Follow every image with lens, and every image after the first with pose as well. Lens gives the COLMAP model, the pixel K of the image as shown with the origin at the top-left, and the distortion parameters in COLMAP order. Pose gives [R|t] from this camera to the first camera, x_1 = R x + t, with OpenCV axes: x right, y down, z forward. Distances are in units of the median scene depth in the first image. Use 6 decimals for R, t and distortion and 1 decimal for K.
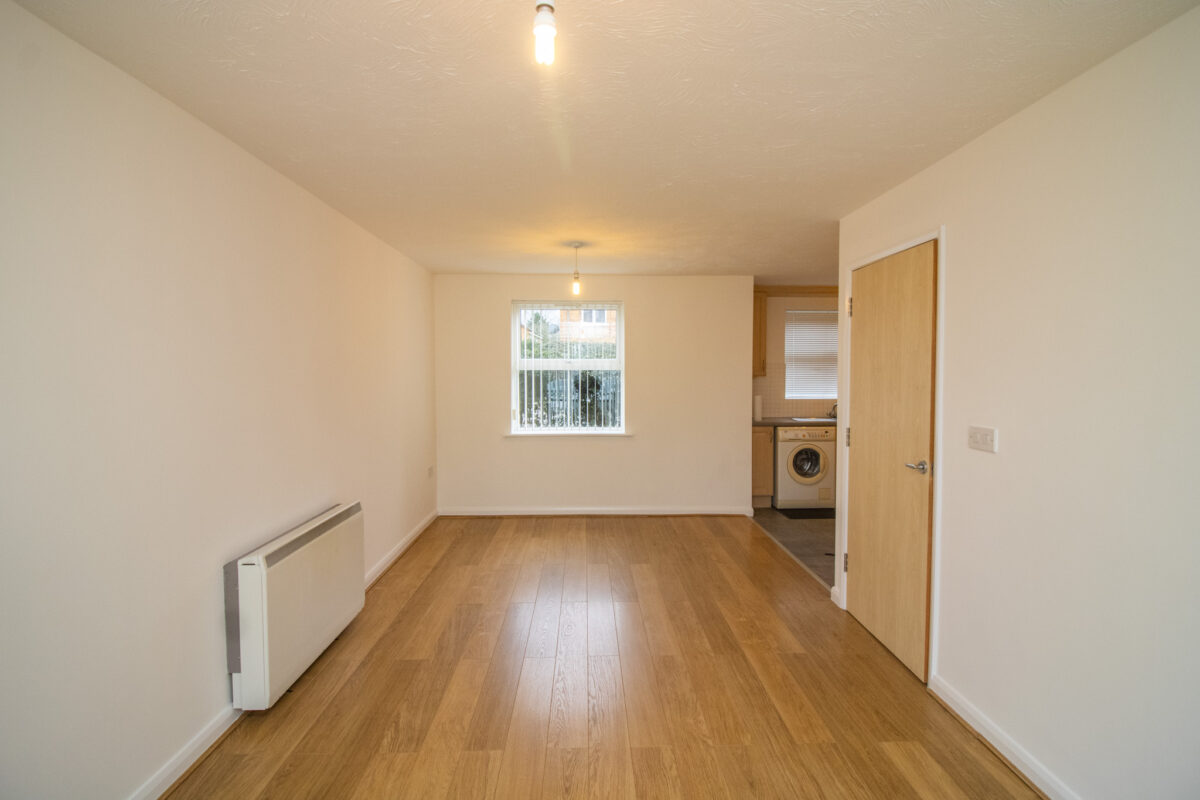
lens RADIAL K [[584.4, 0, 600.1], [0, 584.4, 397.4], [0, 0, 1]] dist [0.000724, -0.000088]
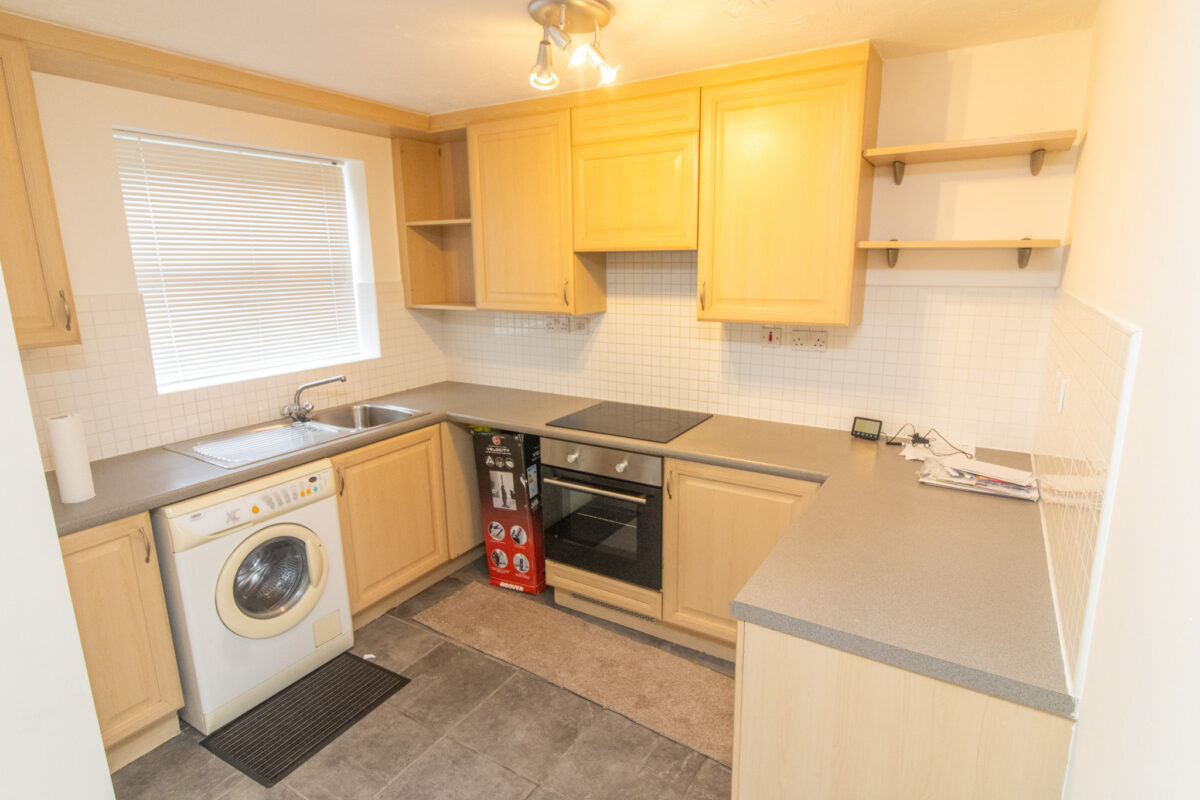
lens RADIAL K [[608.8, 0, 604.3], [0, 608.8, 391.3], [0, 0, 1]] dist [-0.000587, -0.000243]
pose [[0.537784, -0.180690, 0.823493, 0.303914], [0.043918, 0.981441, 0.186666, -0.105990], [-0.841938, -0.064219, 0.535739, 1.101727]]
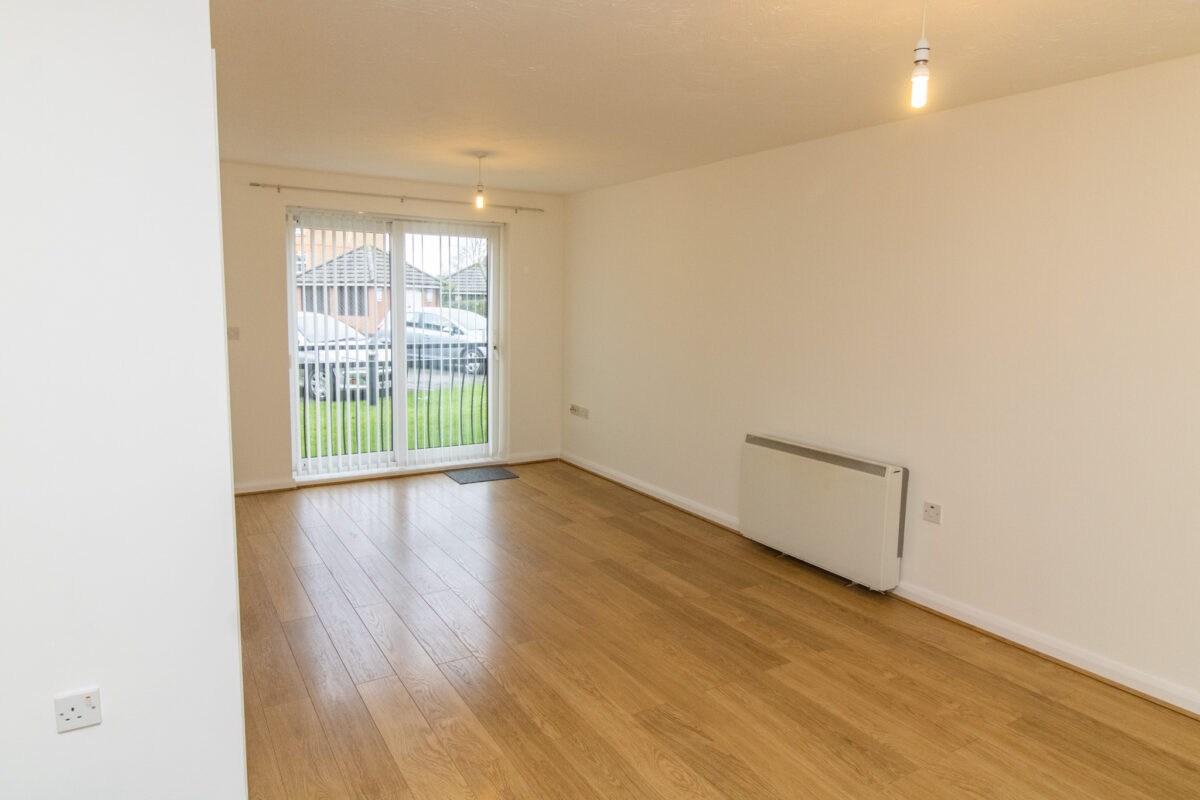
lens RADIAL K [[734.0, 0, 600.0], [0, 734.0, 400.0], [0, 0, 1]] dist [-0.002295, -0.000466]
pose [[-0.870668, 0.051064, -0.489214, 0.447491], [-0.038390, 0.984508, 0.171087, -0.079646], [0.490371, 0.167741, -0.855219, 1.620710]]
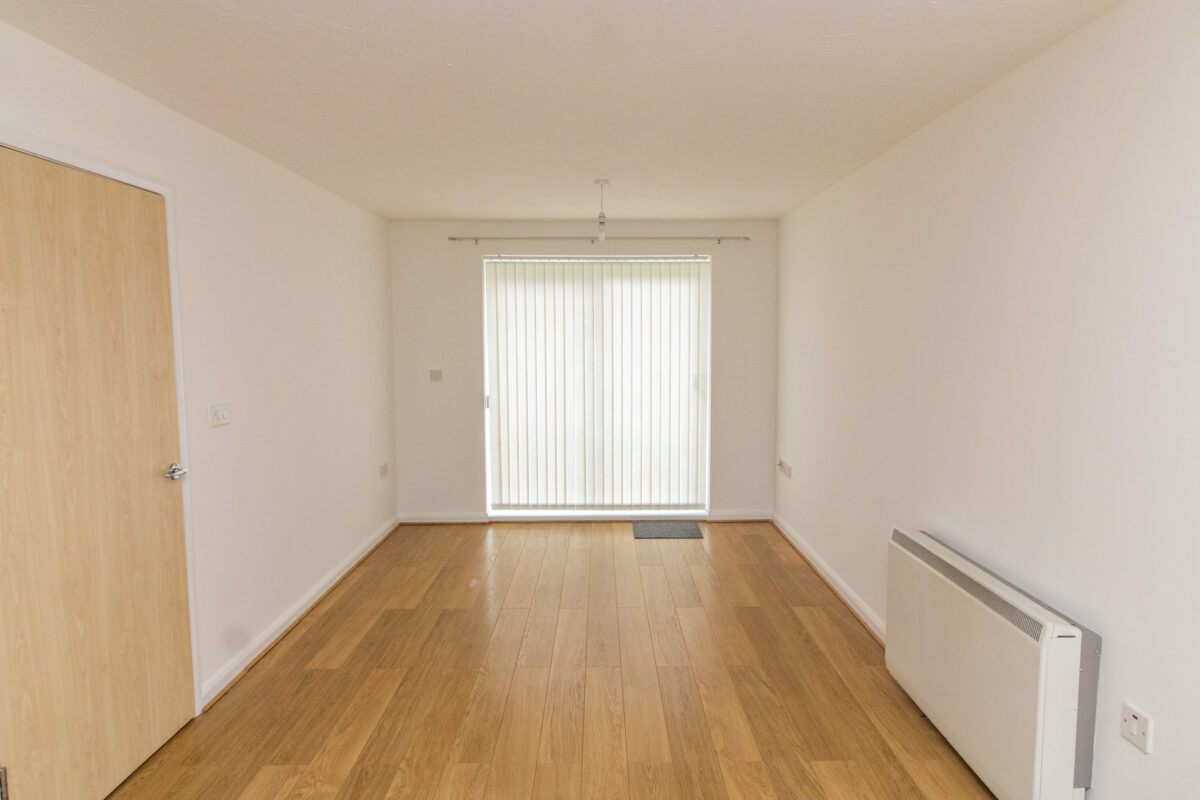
lens RADIAL K [[702.1, 0, 600.0], [0, 702.1, 400.0], [0, 0, 1]] dist [0.001731, -0.001810]
pose [[-0.999736, 0.002666, 0.022837, -0.053032], [0.005746, 0.990712, 0.135853, -0.085277], [-0.022263, 0.135948, -0.990466, 1.499310]]
